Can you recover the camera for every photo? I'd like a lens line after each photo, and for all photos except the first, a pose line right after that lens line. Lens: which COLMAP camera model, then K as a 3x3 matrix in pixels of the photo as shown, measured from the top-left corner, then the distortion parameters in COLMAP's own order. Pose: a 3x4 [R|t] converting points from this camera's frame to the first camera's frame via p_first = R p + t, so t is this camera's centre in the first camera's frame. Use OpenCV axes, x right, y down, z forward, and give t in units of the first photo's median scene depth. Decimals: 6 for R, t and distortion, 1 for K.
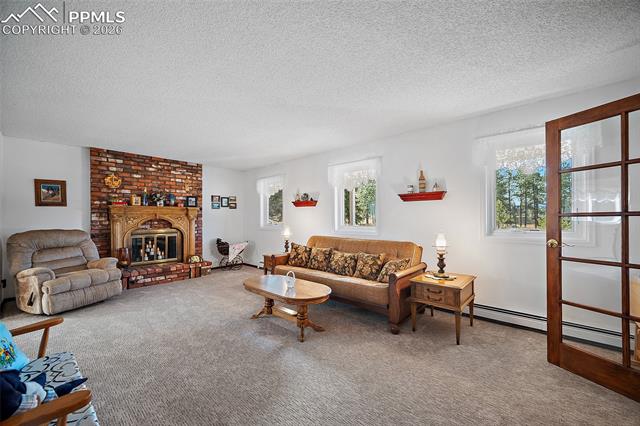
lens RADIAL K [[252.5, 0, 317.6], [0, 252.5, 216.6], [0, 0, 1]] dist [0.000608, -0.000064]
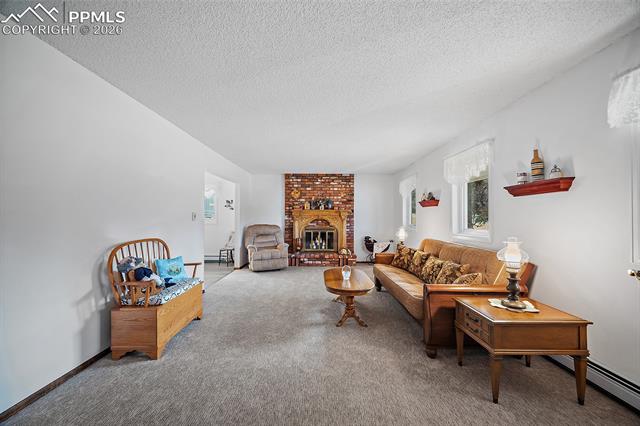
lens RADIAL K [[252.5, 0, 317.6], [0, 252.5, 216.6], [0, 0, 1]] dist [0.000608, -0.000064]
pose [[0.662909, 0.000084, -0.748700, 0.419523], [-0.002465, 0.999995, -0.002071, -0.000725], [0.748696, 0.003219, 0.662905, 0.096340]]
